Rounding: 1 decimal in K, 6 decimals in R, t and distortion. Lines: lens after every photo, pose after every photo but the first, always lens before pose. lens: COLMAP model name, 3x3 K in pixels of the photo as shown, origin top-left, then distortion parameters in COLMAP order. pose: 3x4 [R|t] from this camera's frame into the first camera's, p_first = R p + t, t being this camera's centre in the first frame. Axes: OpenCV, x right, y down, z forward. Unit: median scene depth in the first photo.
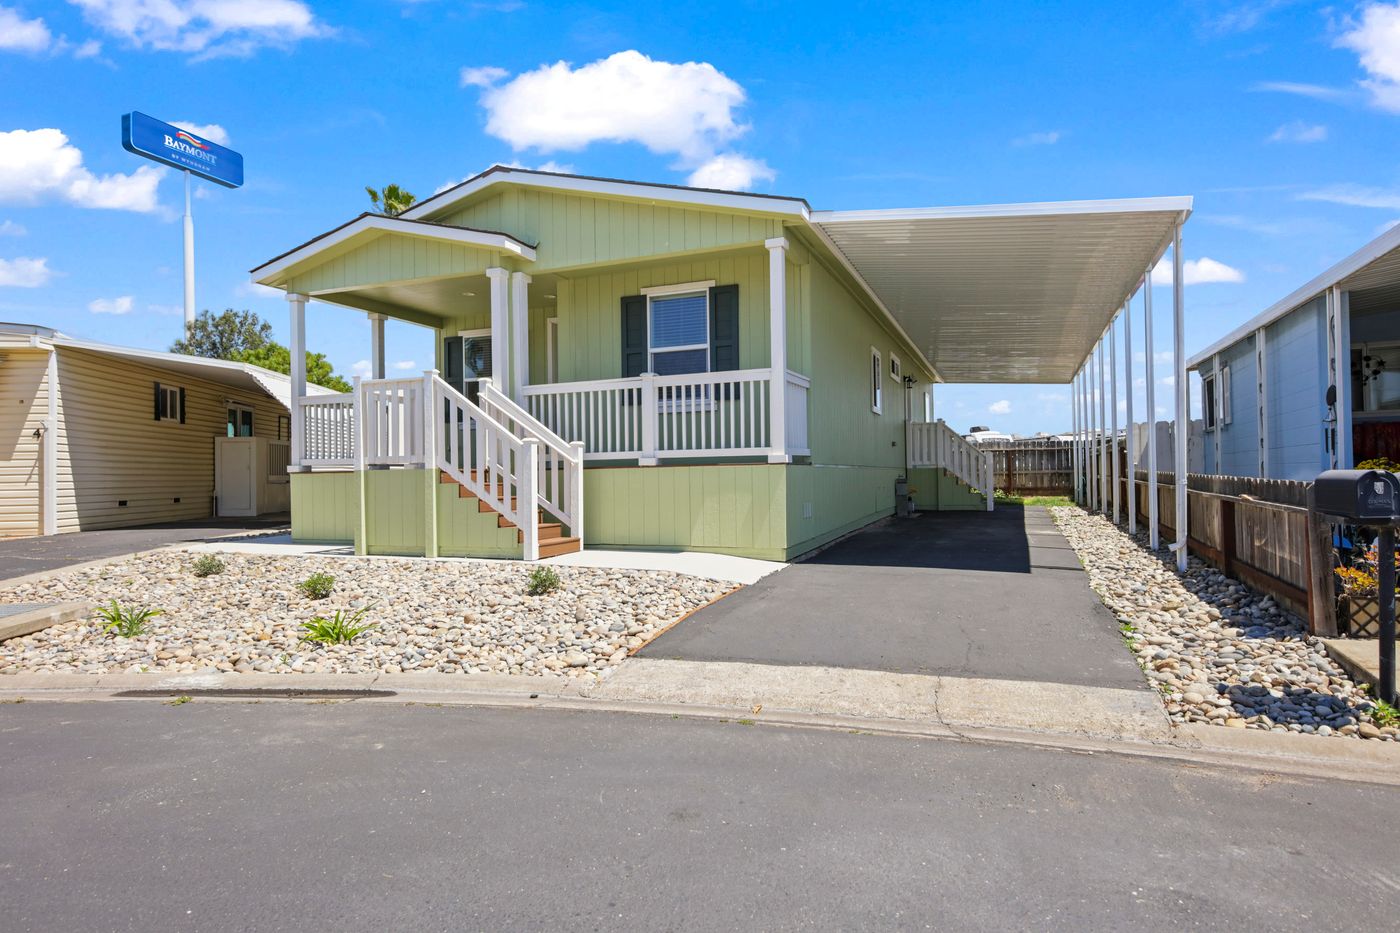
lens RADIAL K [[808.5, 0, 700.0], [0, 808.5, 466.5], [0, 0, 1]] dist [0.014262, 0.000251]
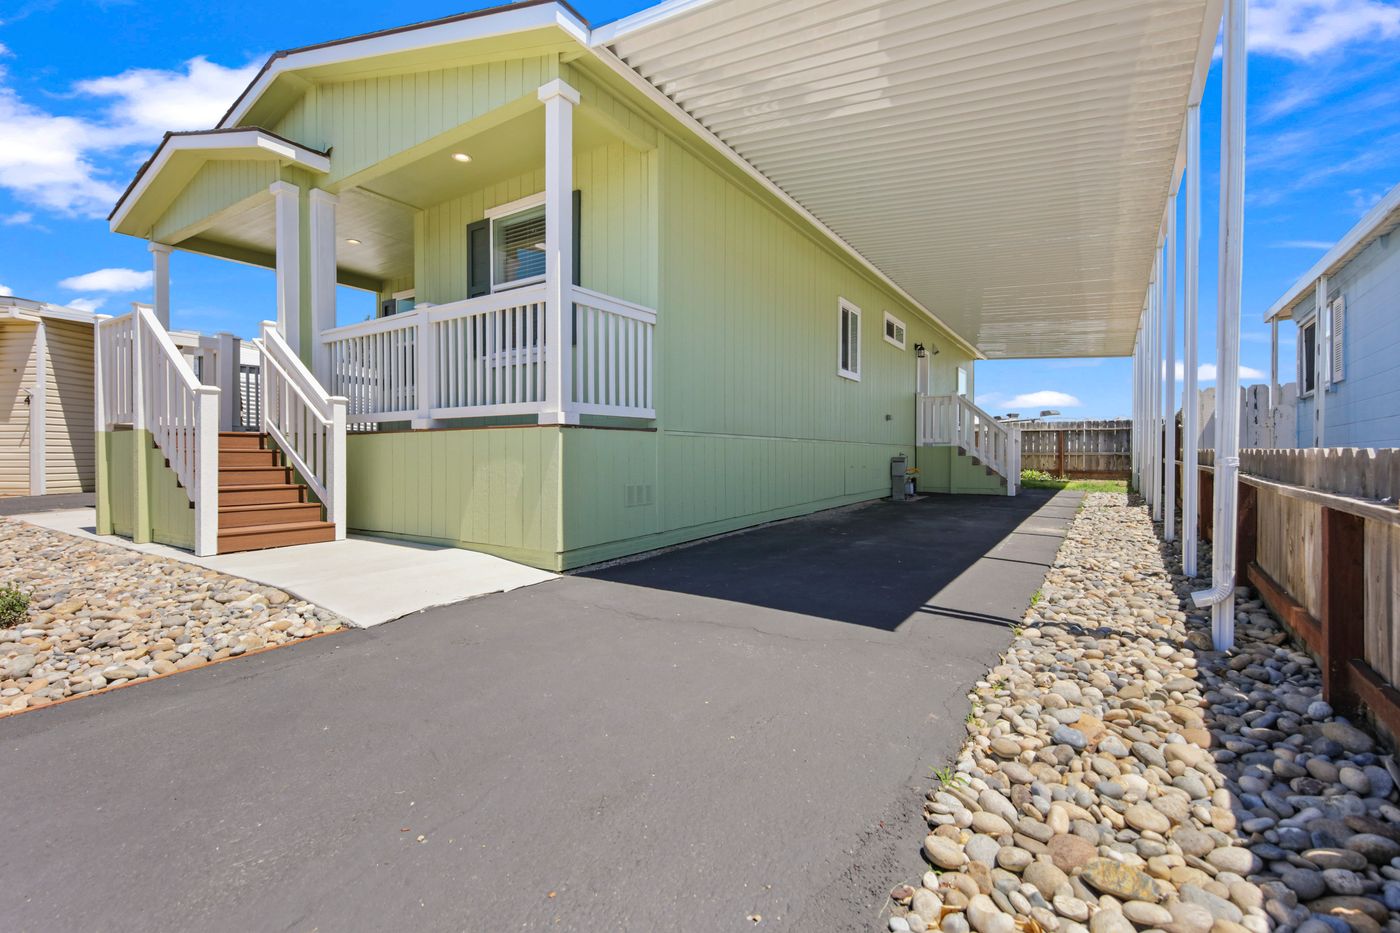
lens RADIAL K [[637.2, 0, 700.0], [0, 637.2, 466.5], [0, 0, 1]] dist [0.023642, -0.014186]
pose [[0.980453, 0.019363, -0.195797, 0.233876], [-0.013557, 0.999429, 0.030950, 0.009058], [0.196285, -0.027691, 0.980156, 0.367423]]
